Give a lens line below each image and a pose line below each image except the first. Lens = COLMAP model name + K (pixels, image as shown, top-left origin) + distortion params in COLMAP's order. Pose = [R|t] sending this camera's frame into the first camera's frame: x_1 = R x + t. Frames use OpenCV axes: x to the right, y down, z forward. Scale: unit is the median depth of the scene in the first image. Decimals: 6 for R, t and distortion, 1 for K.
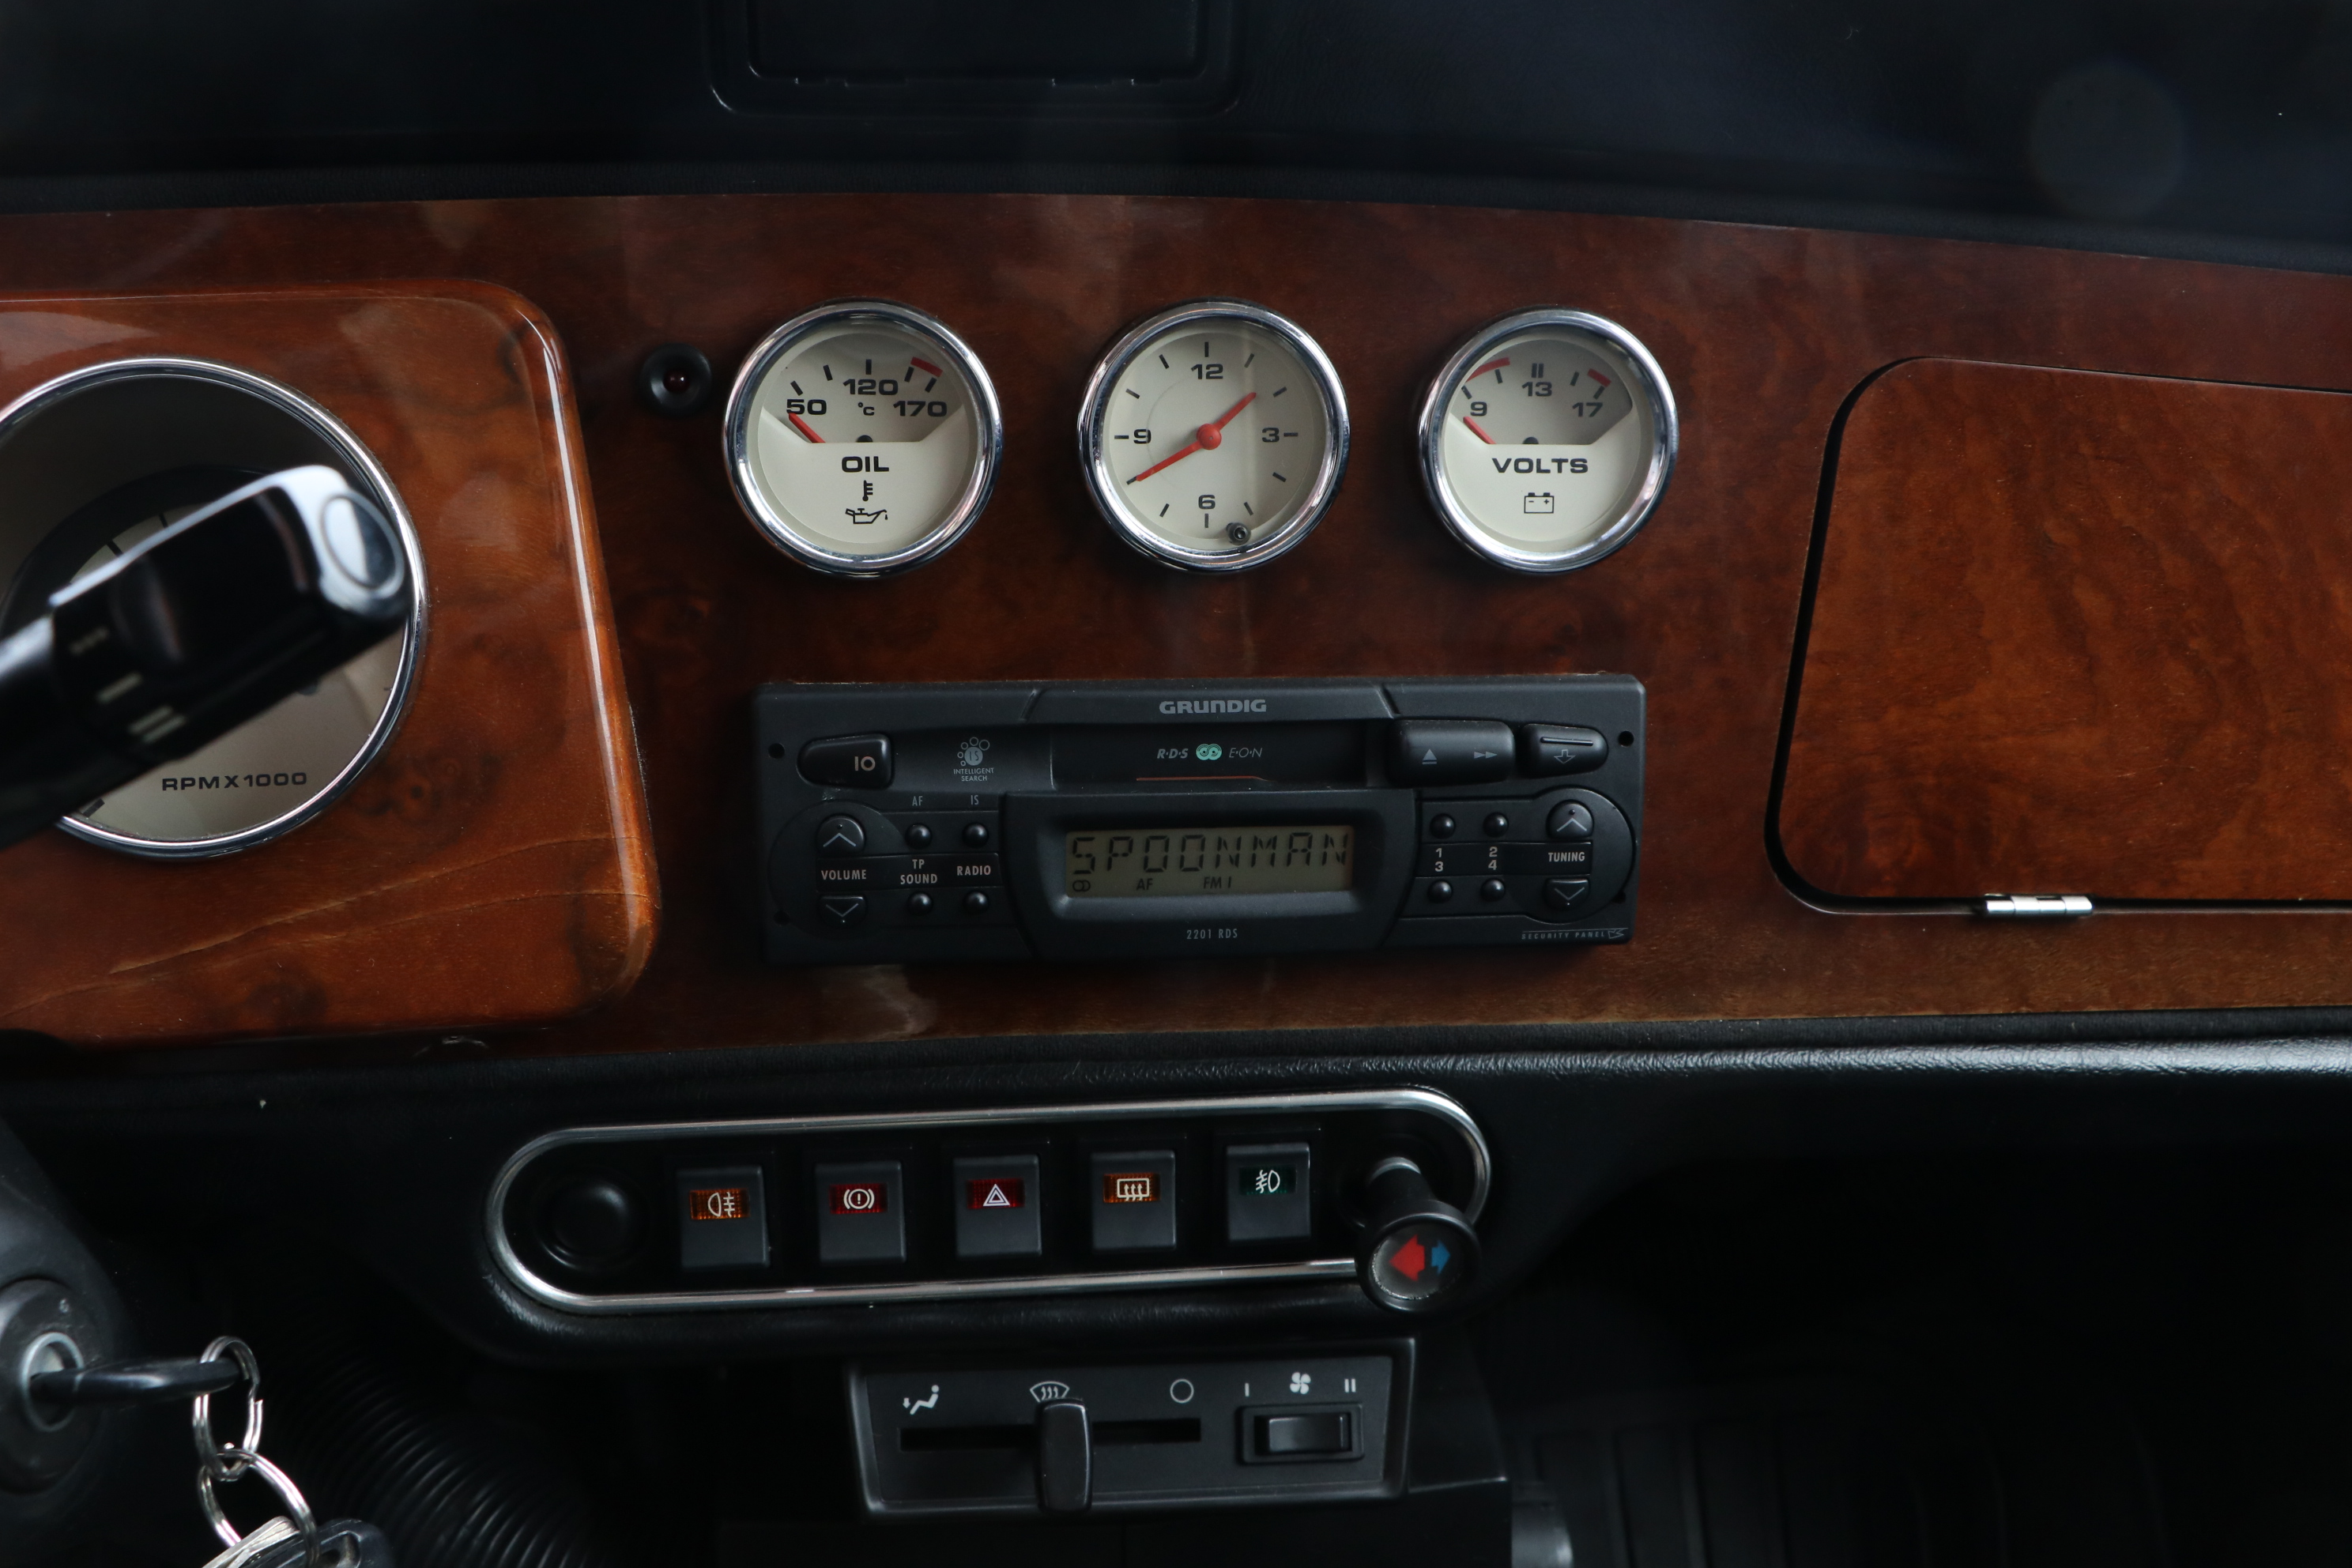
lens RADIAL K [[2337.9, 0, 1178.0], [0, 2337.9, 782.6], [0, 0, 1]] dist [-0.104302, 0.000000]
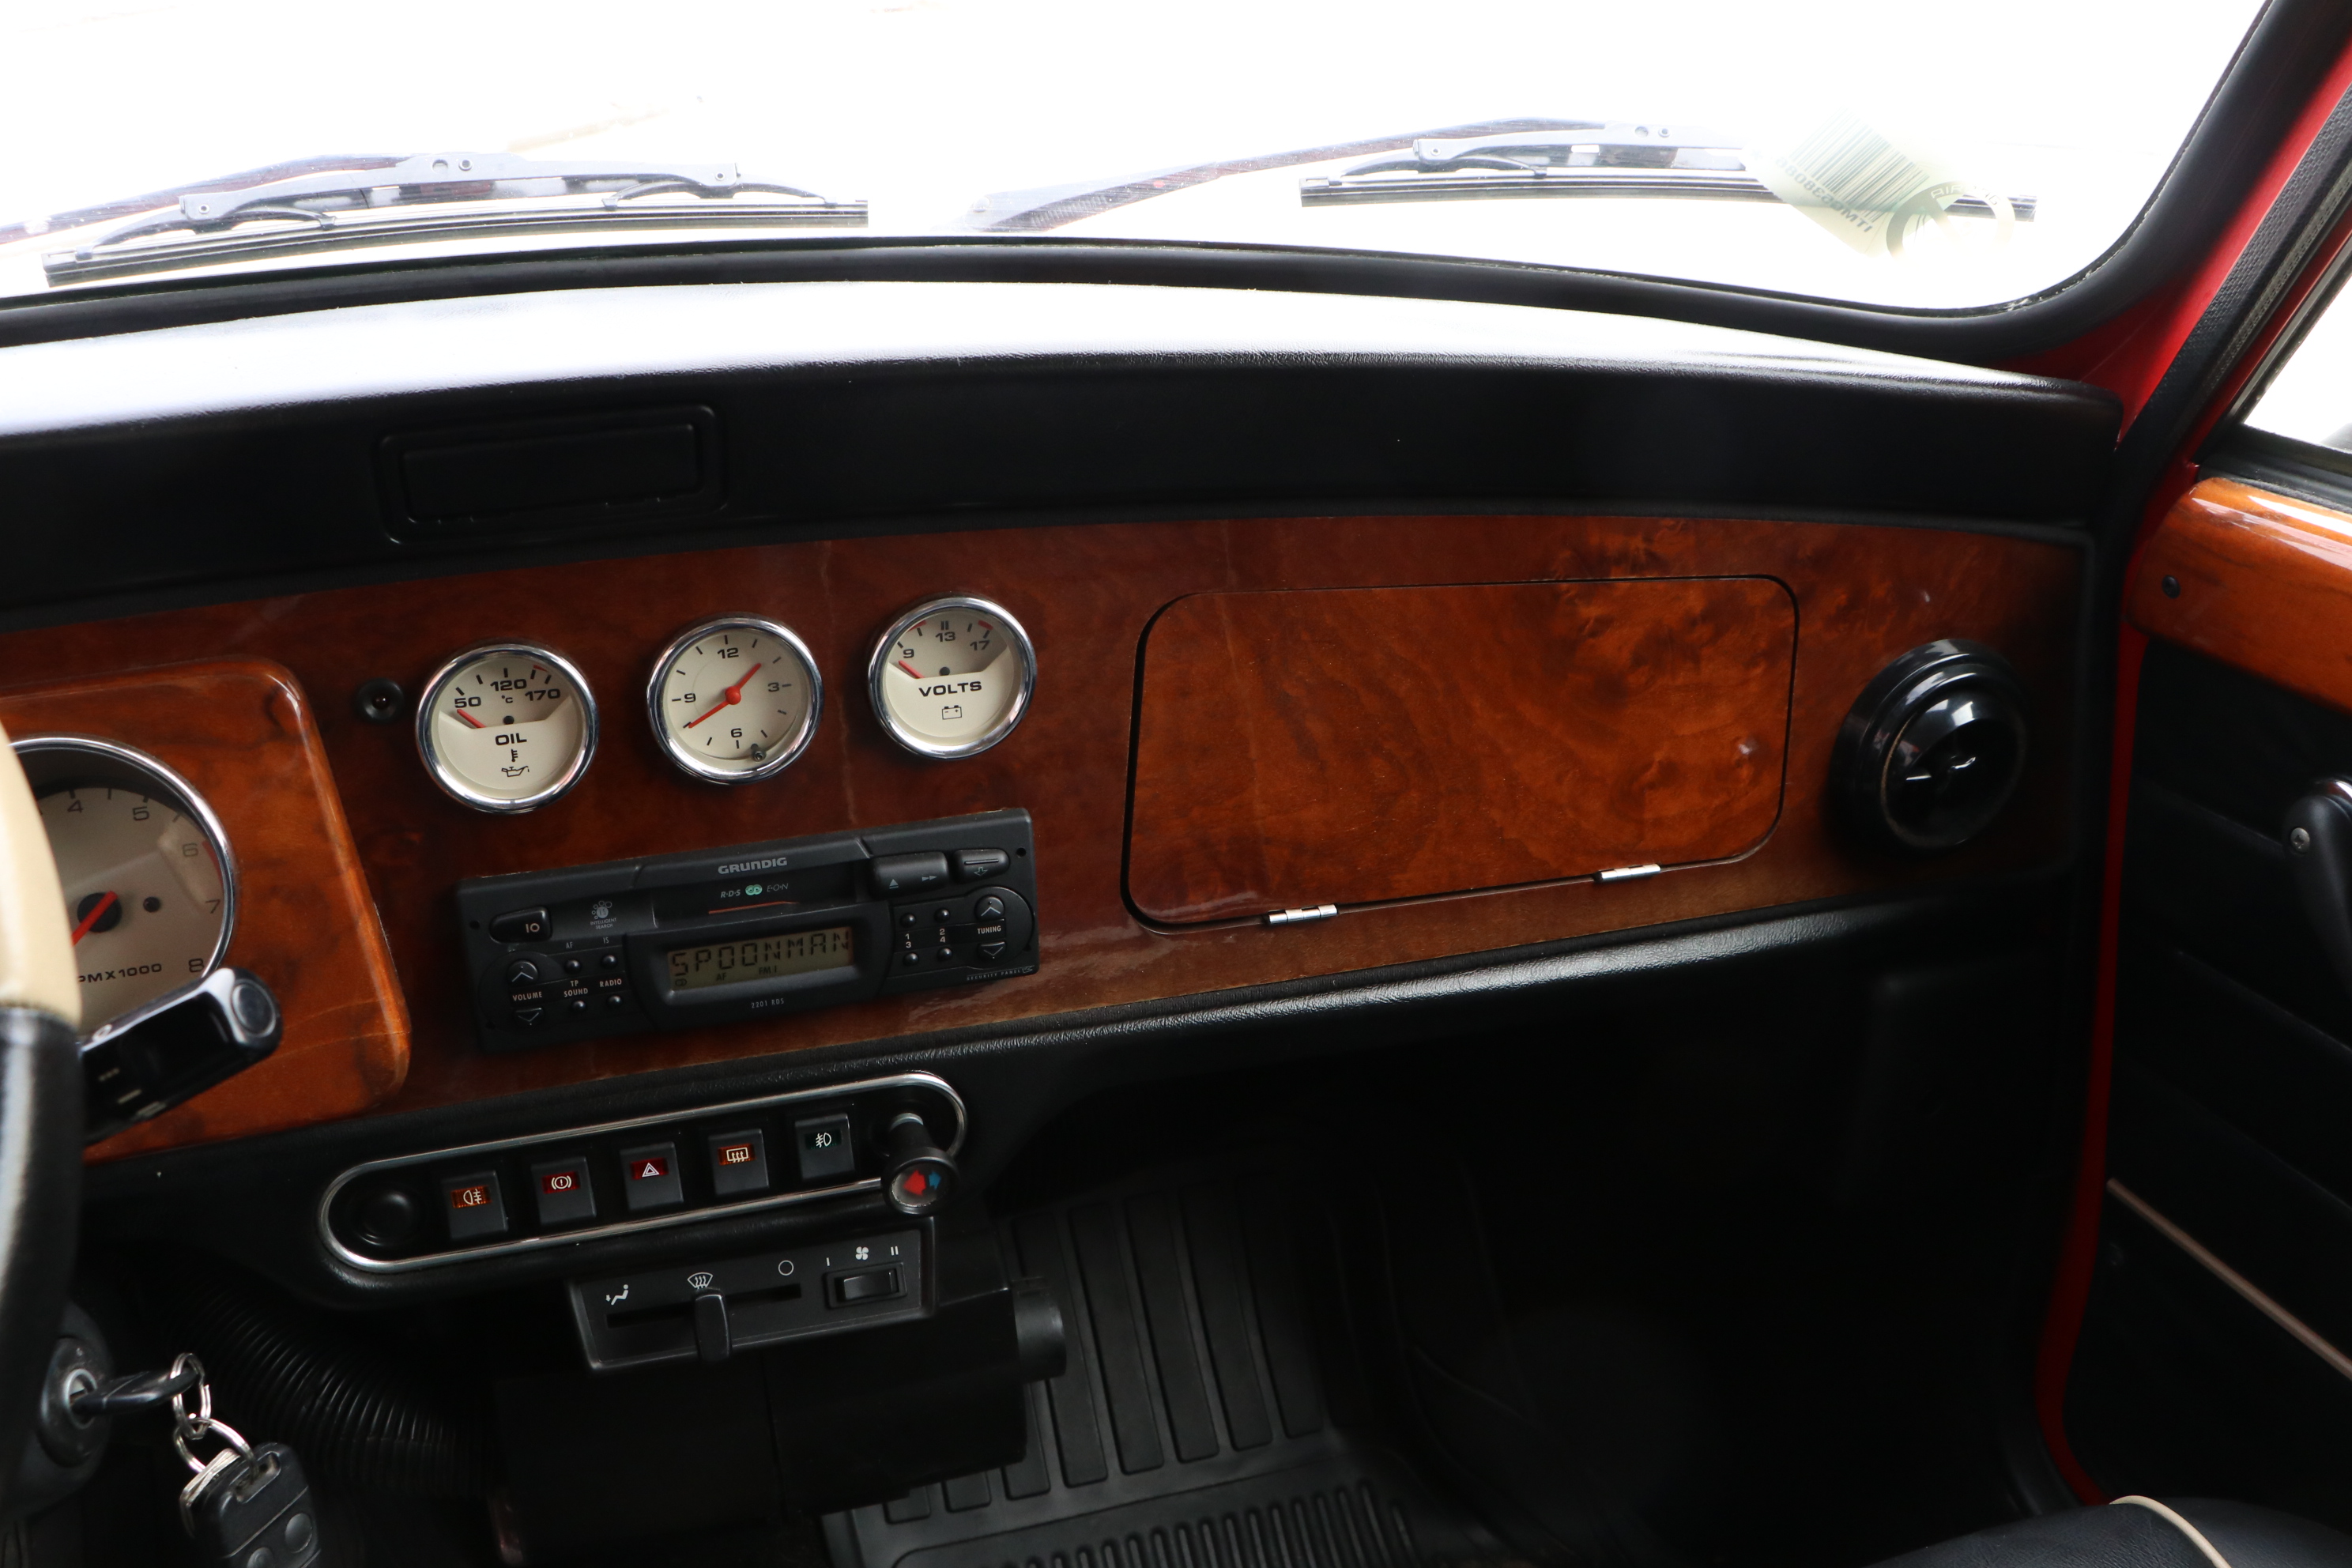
lens RADIAL K [[2074.2, 0, 1175.0], [0, 2074.2, 793.0], [0, 0, 1]] dist [-0.147730, 0.090500]
pose [[0.983063, -0.091790, 0.158625, 0.075666], [0.070861, 0.988592, 0.132907, -0.235714], [-0.169015, -0.119415, 0.978353, -0.380608]]
